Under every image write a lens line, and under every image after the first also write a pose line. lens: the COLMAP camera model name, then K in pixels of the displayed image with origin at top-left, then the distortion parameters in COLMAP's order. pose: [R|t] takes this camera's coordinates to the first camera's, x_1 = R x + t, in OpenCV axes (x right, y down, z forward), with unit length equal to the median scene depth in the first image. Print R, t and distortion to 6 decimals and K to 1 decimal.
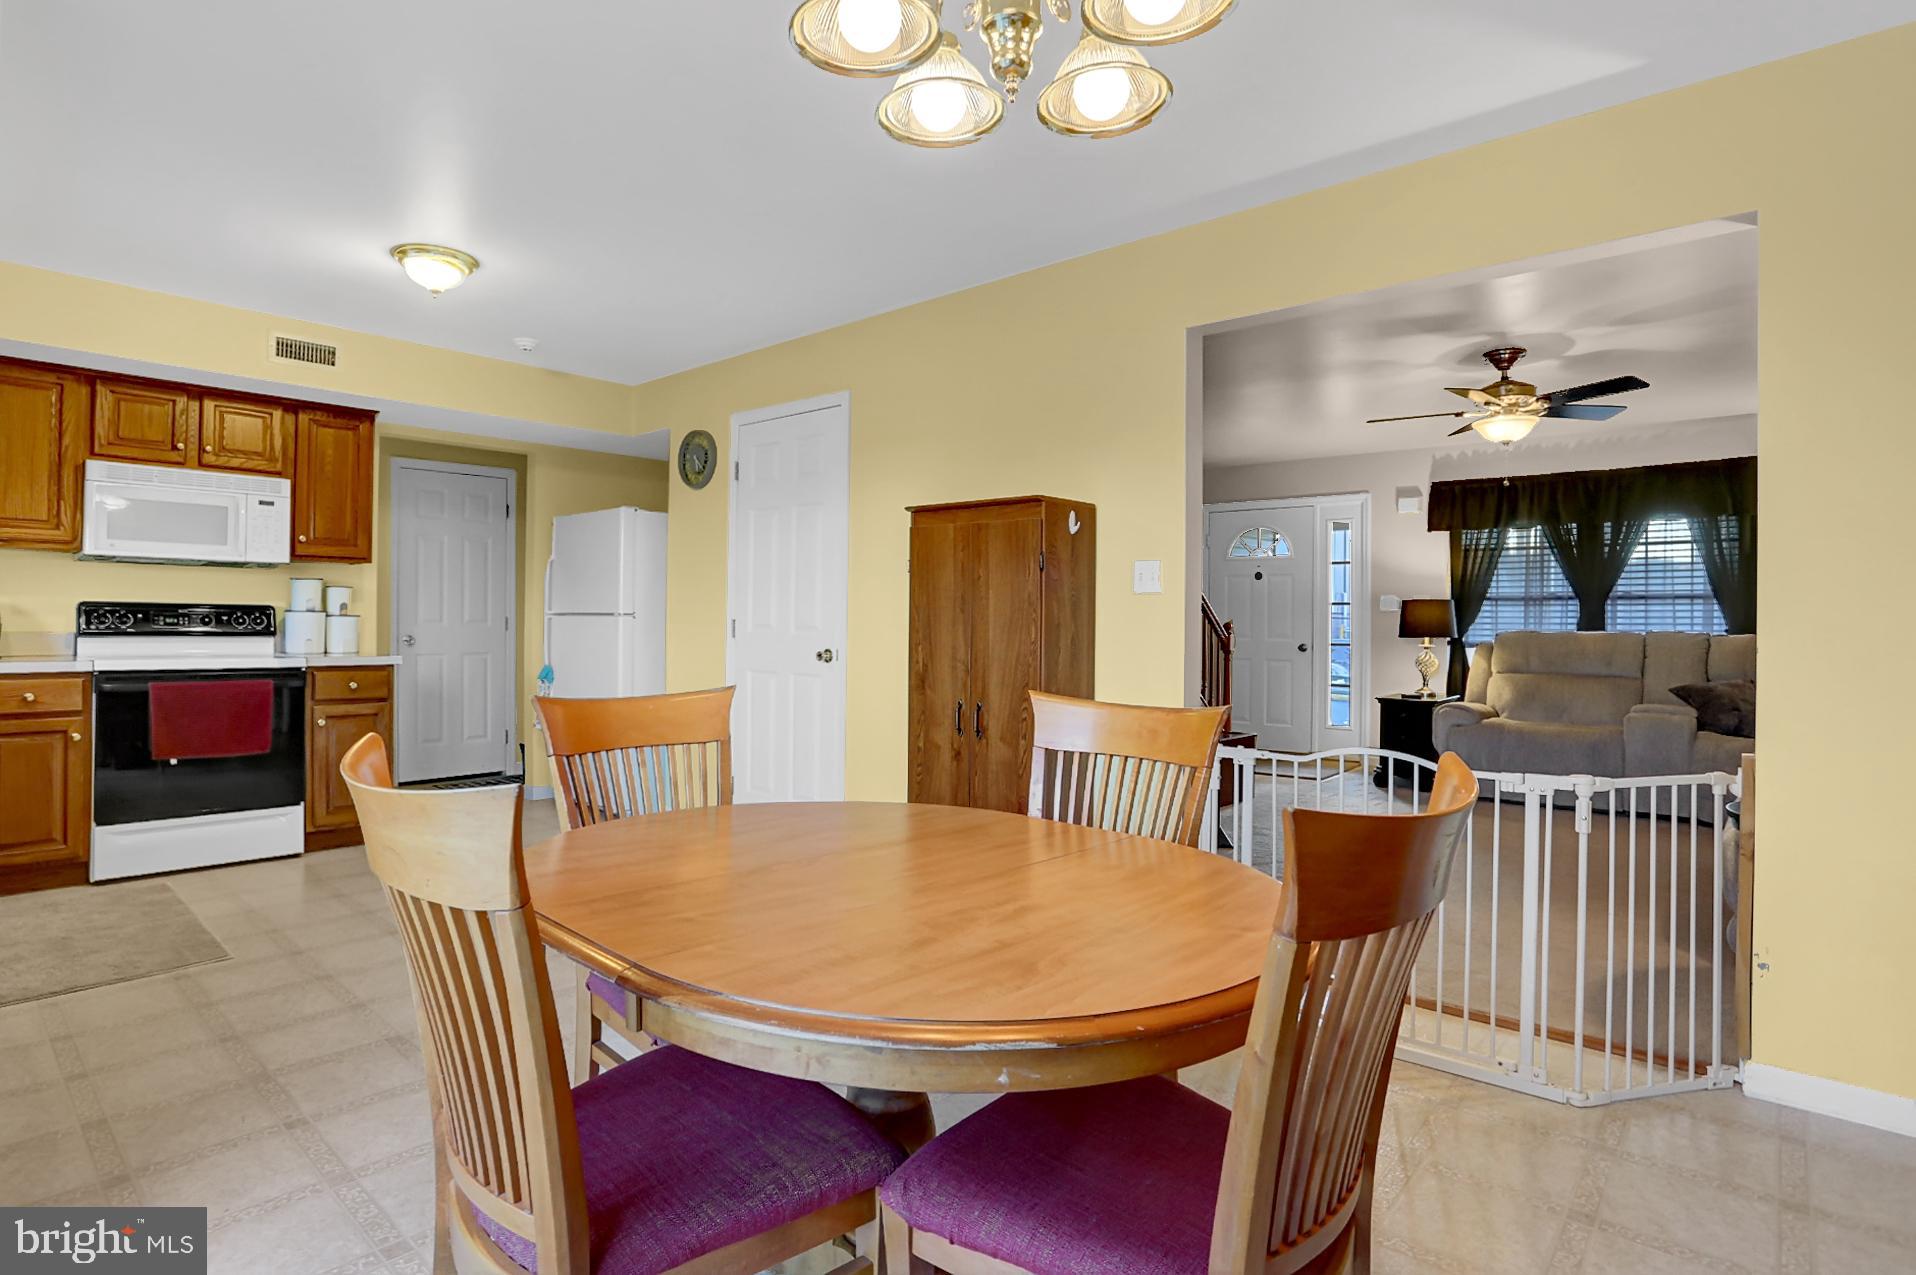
lens RADIAL K [[998.9, 0, 958.0], [0, 998.9, 637.5], [0, 0, 1]] dist [0.000102, -0.000163]
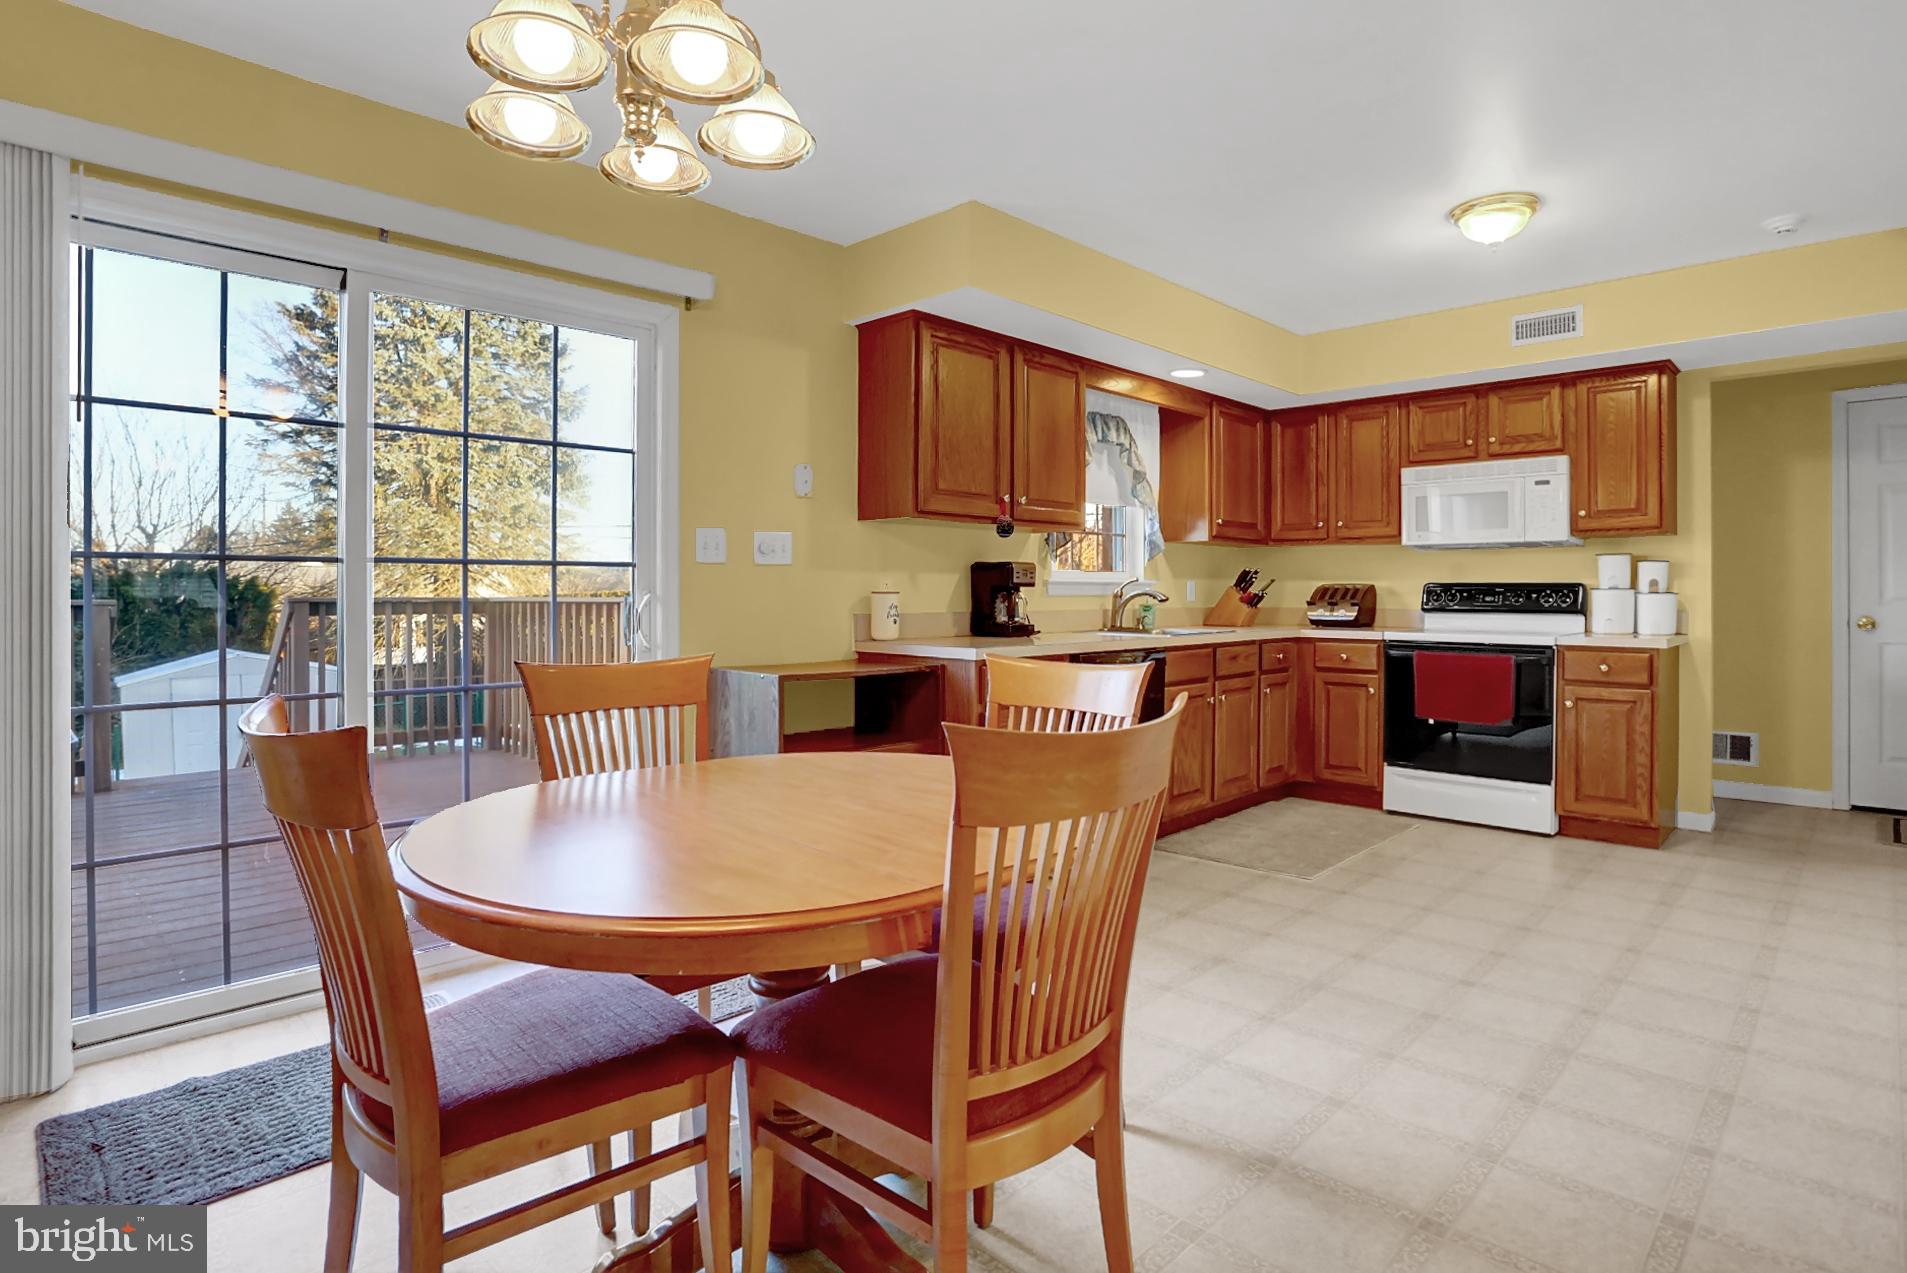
lens RADIAL K [[1034.0, 0, 953.5], [0, 1034.0, 612.6], [0, 0, 1]] dist [-0.000725, -0.000149]
pose [[-0.026184, 0.006167, -0.999638, 0.375974], [-0.016560, 0.999841, 0.006602, 0.000491], [0.999520, 0.016727, -0.026078, 0.434800]]
